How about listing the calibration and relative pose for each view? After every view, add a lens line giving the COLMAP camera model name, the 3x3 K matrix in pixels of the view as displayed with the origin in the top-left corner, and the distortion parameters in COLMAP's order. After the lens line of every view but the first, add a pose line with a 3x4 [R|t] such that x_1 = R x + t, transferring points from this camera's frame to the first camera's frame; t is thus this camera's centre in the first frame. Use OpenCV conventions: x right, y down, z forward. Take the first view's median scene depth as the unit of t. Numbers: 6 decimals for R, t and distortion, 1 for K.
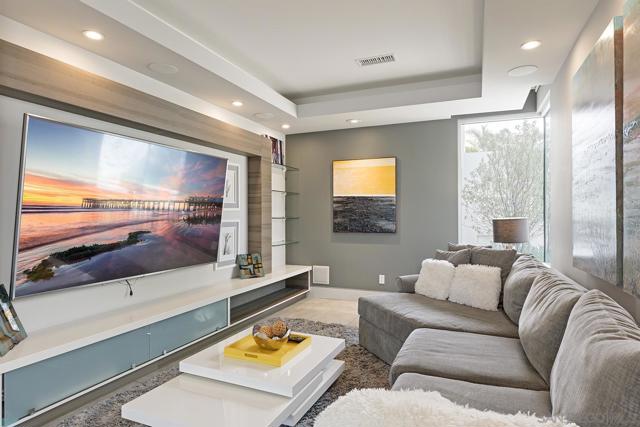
lens RADIAL K [[368.6, 0, 320.0], [0, 368.6, 213.5], [0, 0, 1]] dist [0.000989, -0.000272]
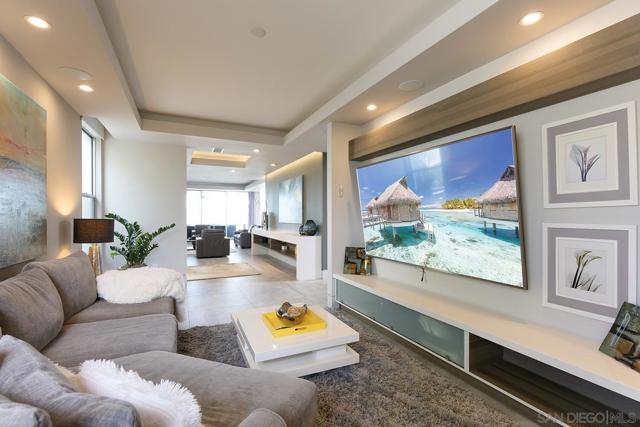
lens RADIAL K [[296.4, 0, 320.0], [0, 296.4, 213.5], [0, 0, 1]] dist [-0.000080, -0.000007]
pose [[-0.658331, 0.003381, -0.752721, 0.325620], [0.003774, 0.999992, 0.001191, 0.000389], [0.752719, -0.002057, -0.658339, 1.033940]]
